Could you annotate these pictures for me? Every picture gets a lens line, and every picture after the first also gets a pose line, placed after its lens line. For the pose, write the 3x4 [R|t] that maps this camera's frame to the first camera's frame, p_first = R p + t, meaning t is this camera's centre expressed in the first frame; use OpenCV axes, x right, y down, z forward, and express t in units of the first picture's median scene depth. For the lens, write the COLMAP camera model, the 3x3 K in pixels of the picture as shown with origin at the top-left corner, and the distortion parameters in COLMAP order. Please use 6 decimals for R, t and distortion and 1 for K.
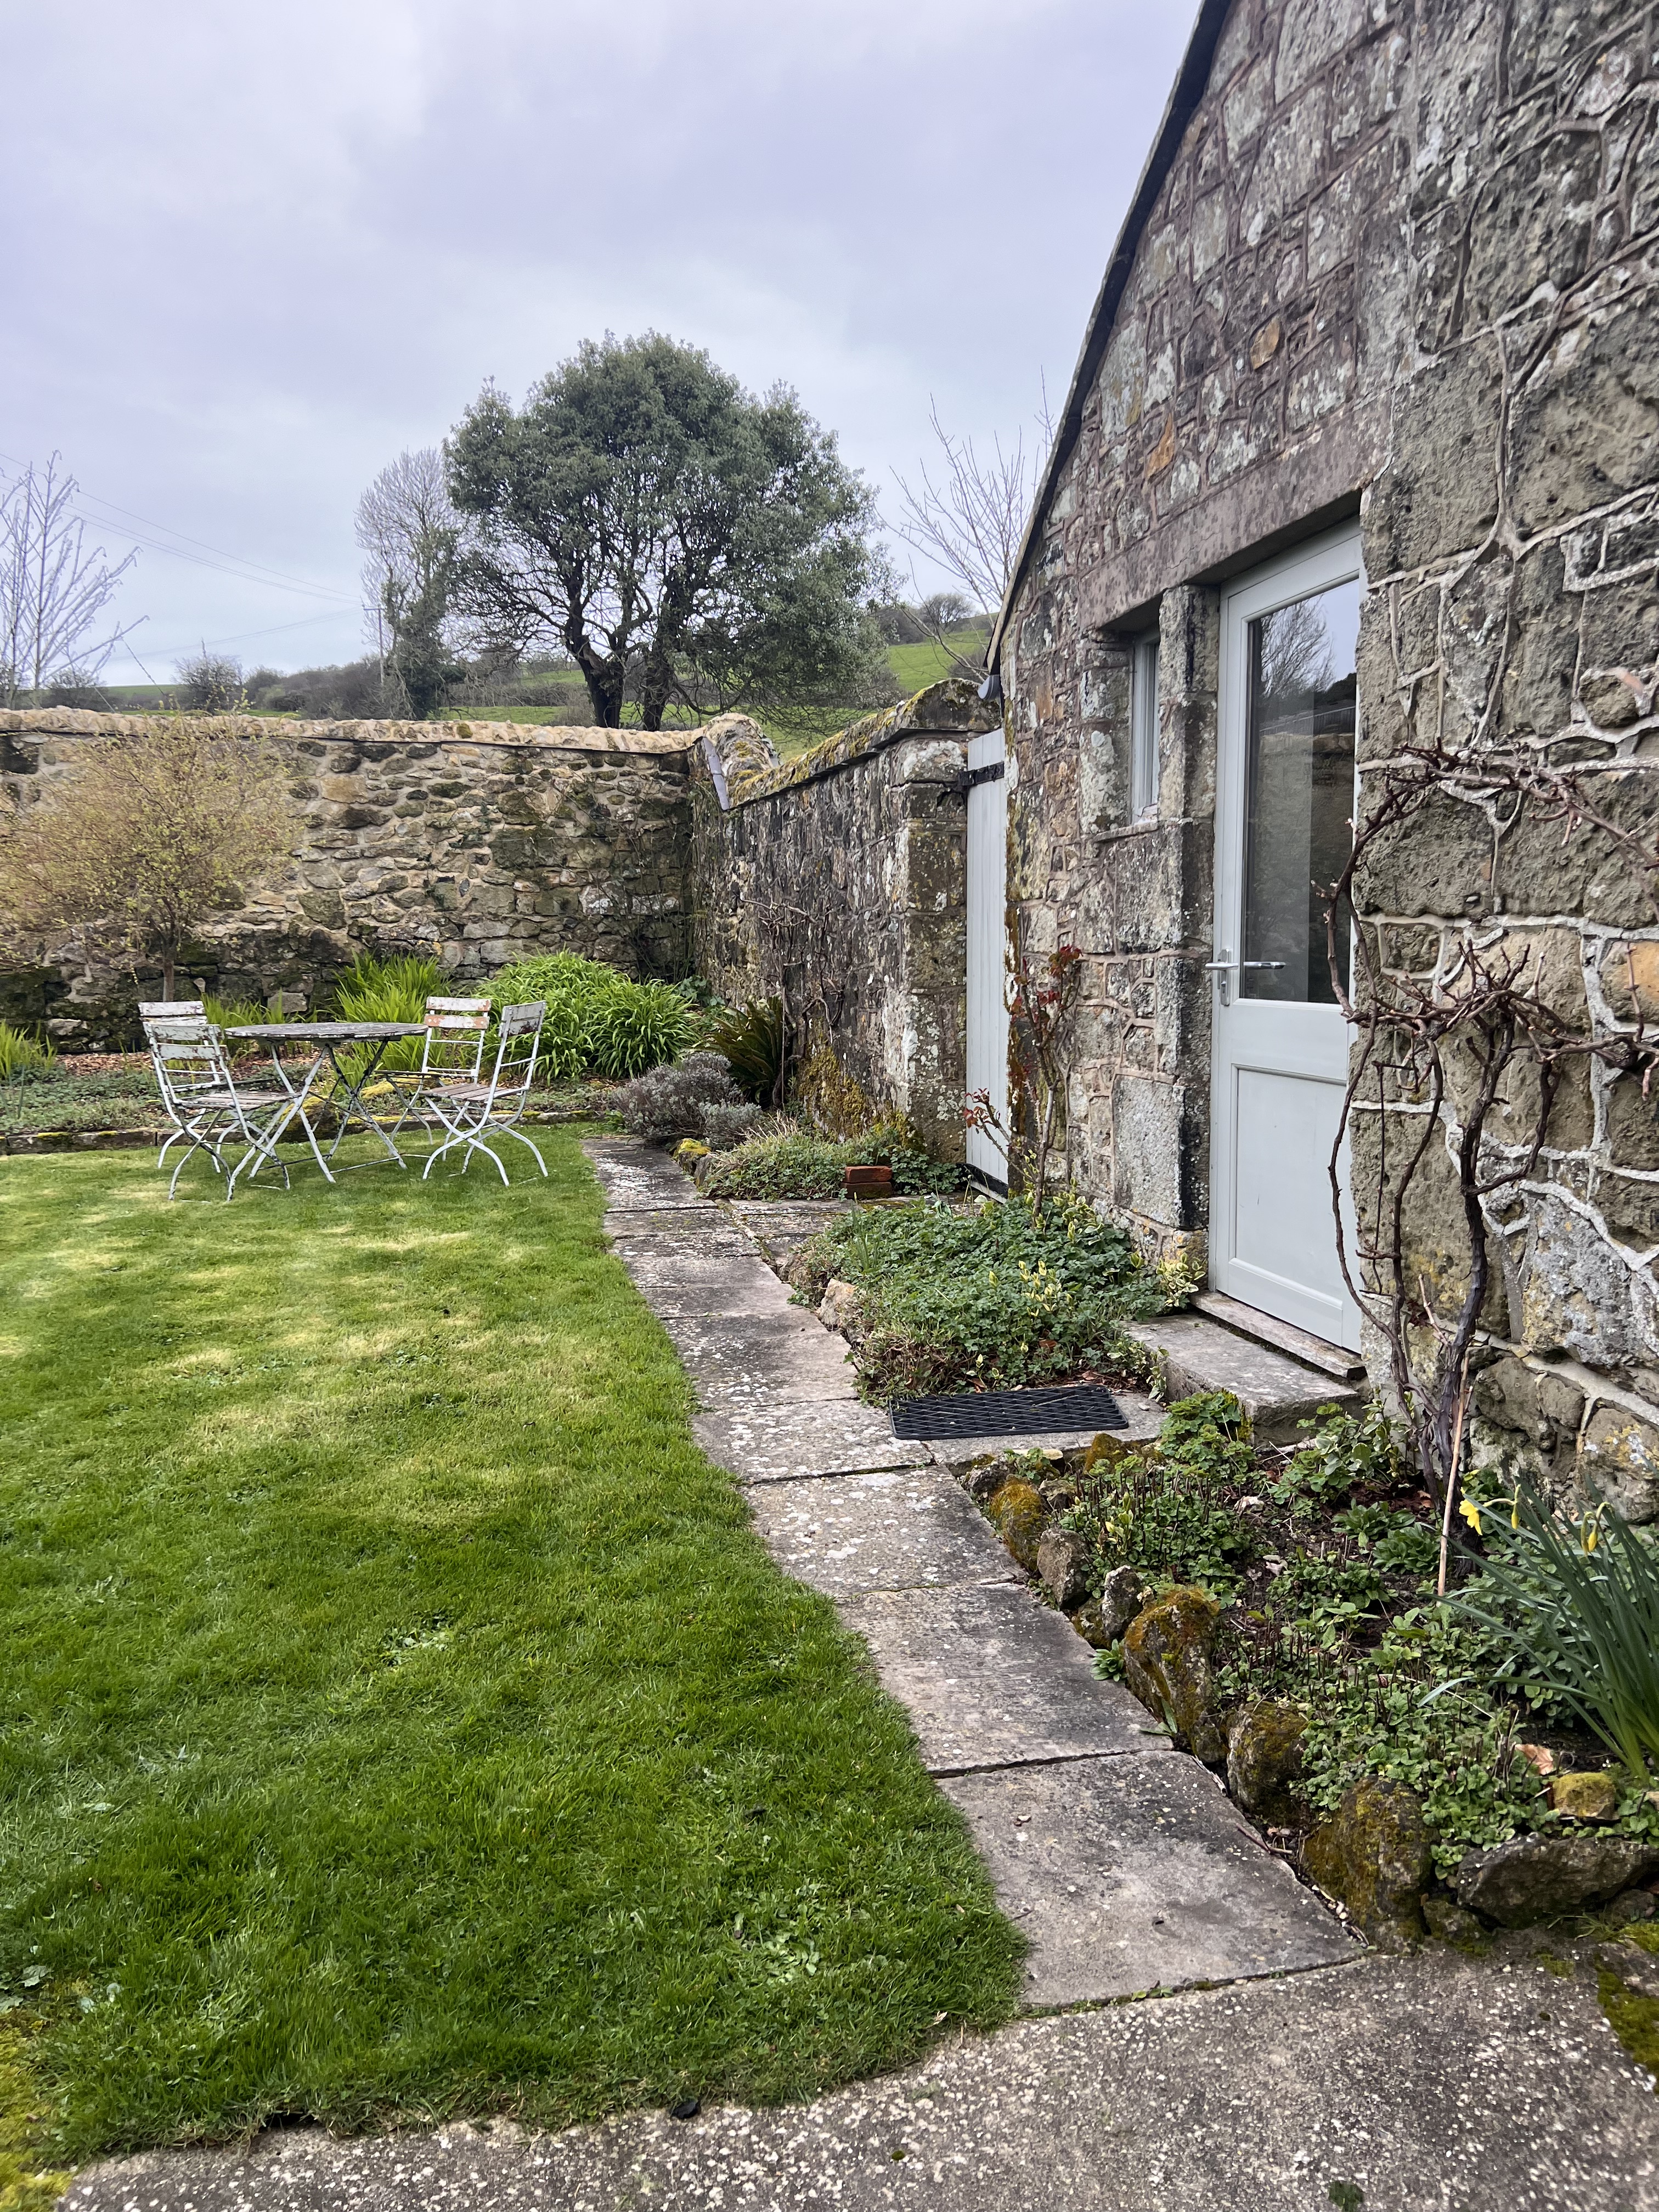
lens RADIAL K [[1711.0, 0, 857.9], [0, 1711.0, 1094.1], [0, 0, 1]] dist [0.057988, -0.101638]
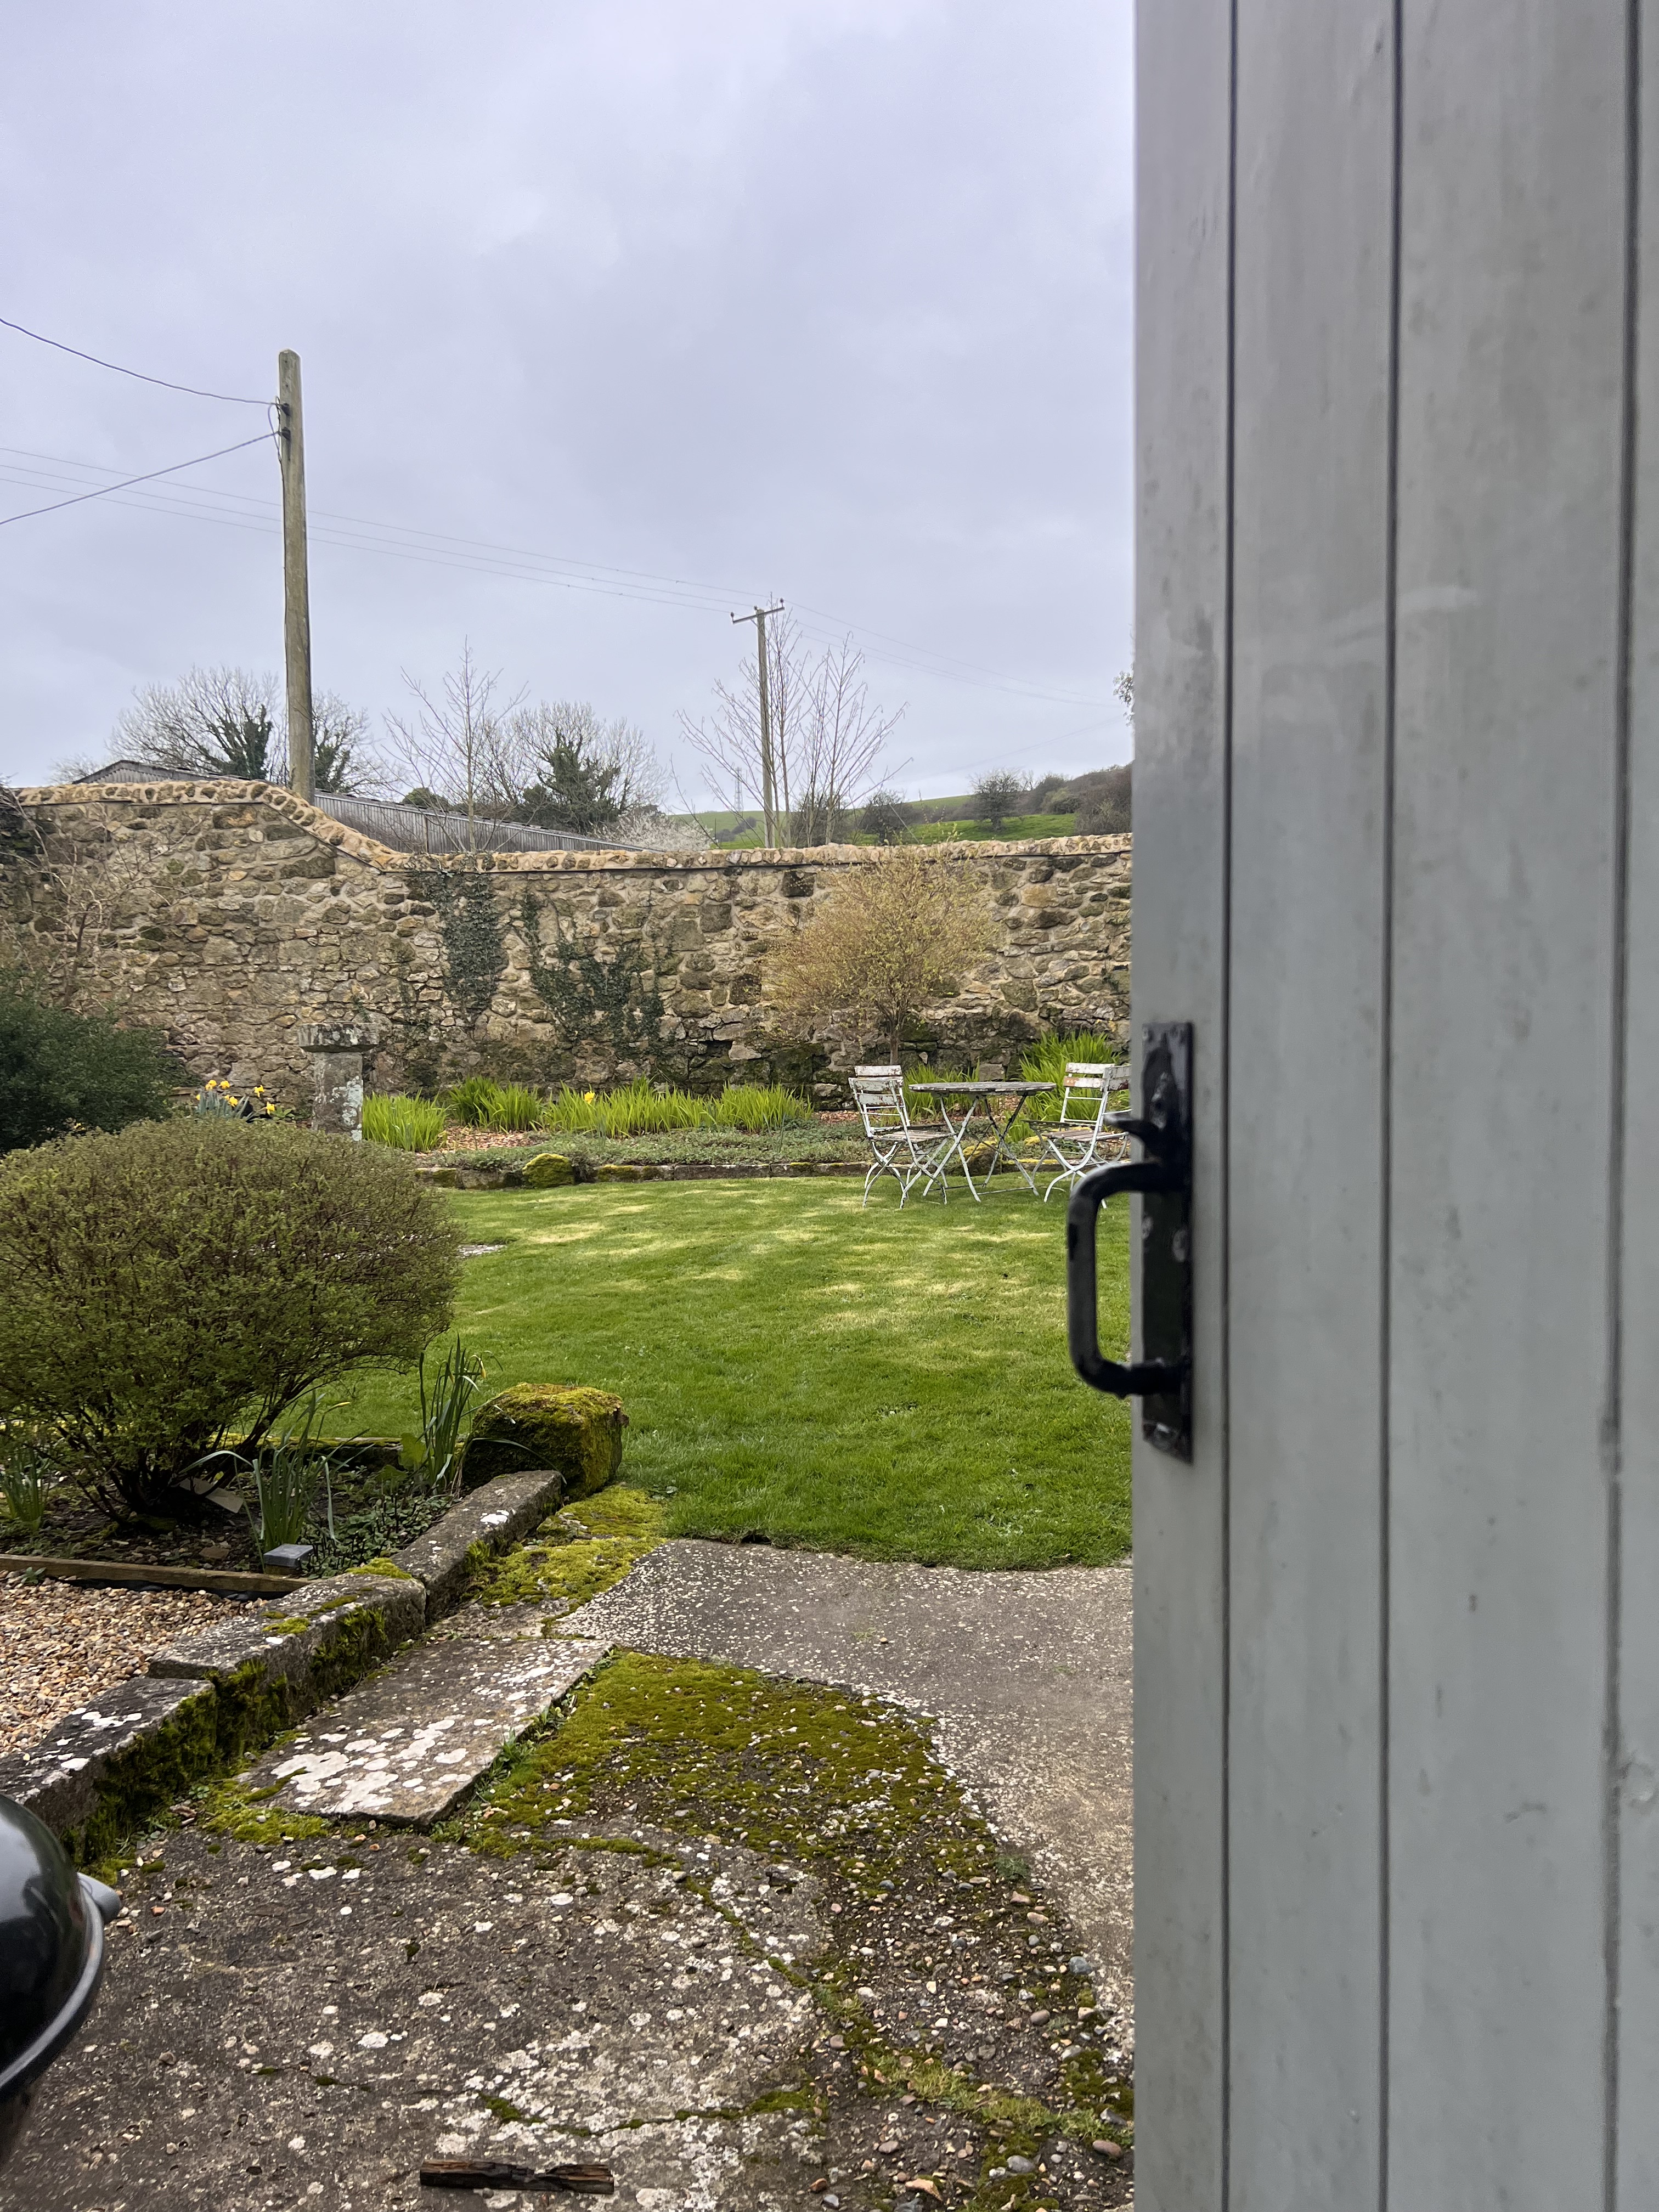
lens RADIAL K [[1692.3, 0, 794.9], [0, 1692.3, 1114.3], [0, 0, 1]] dist [0.065341, -0.061786]
pose [[0.887791, 0.014186, -0.460028, 0.099584], [-0.031036, 0.999095, -0.029086, 0.016228], [0.459199, 0.040099, 0.887428, -0.131417]]
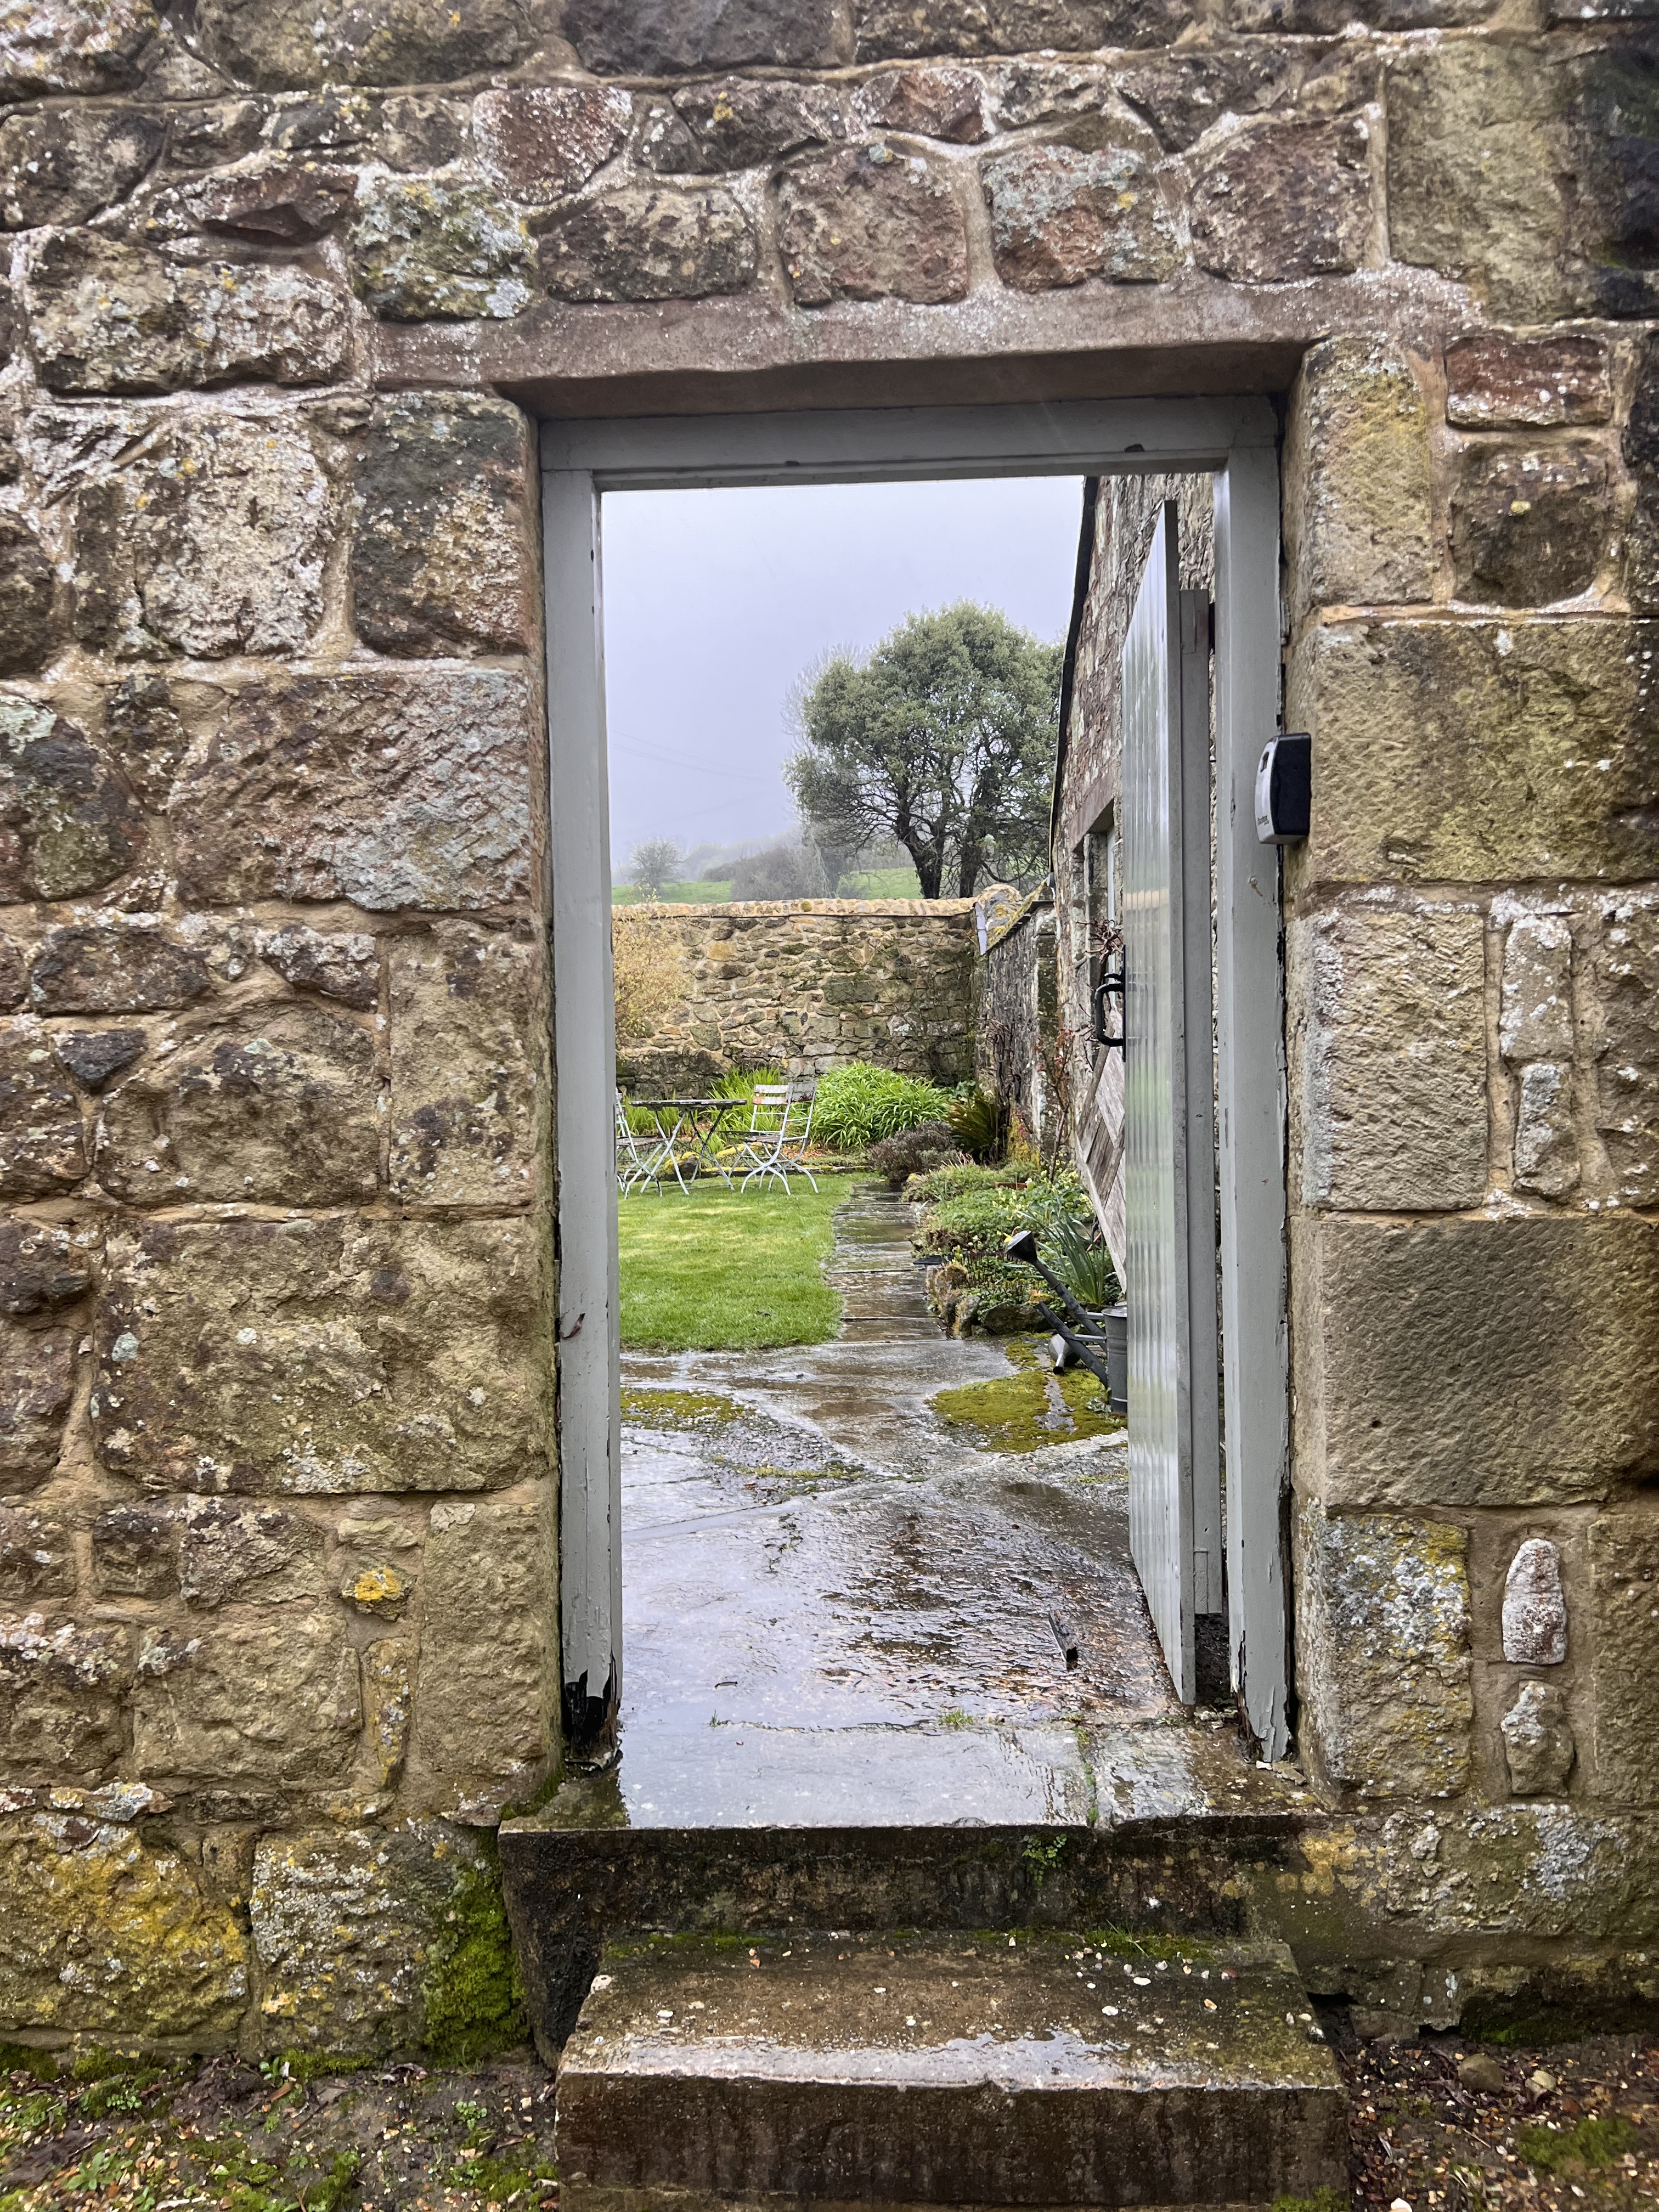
lens RADIAL K [[1692.3, 0, 794.9], [0, 1692.3, 1114.3], [0, 0, 1]] dist [0.065341, -0.061786]
pose [[0.962124, -0.008786, -0.272469, 0.136184], [-0.010855, 0.997453, -0.070492, 0.053118], [0.272395, 0.070780, 0.959579, -0.306573]]
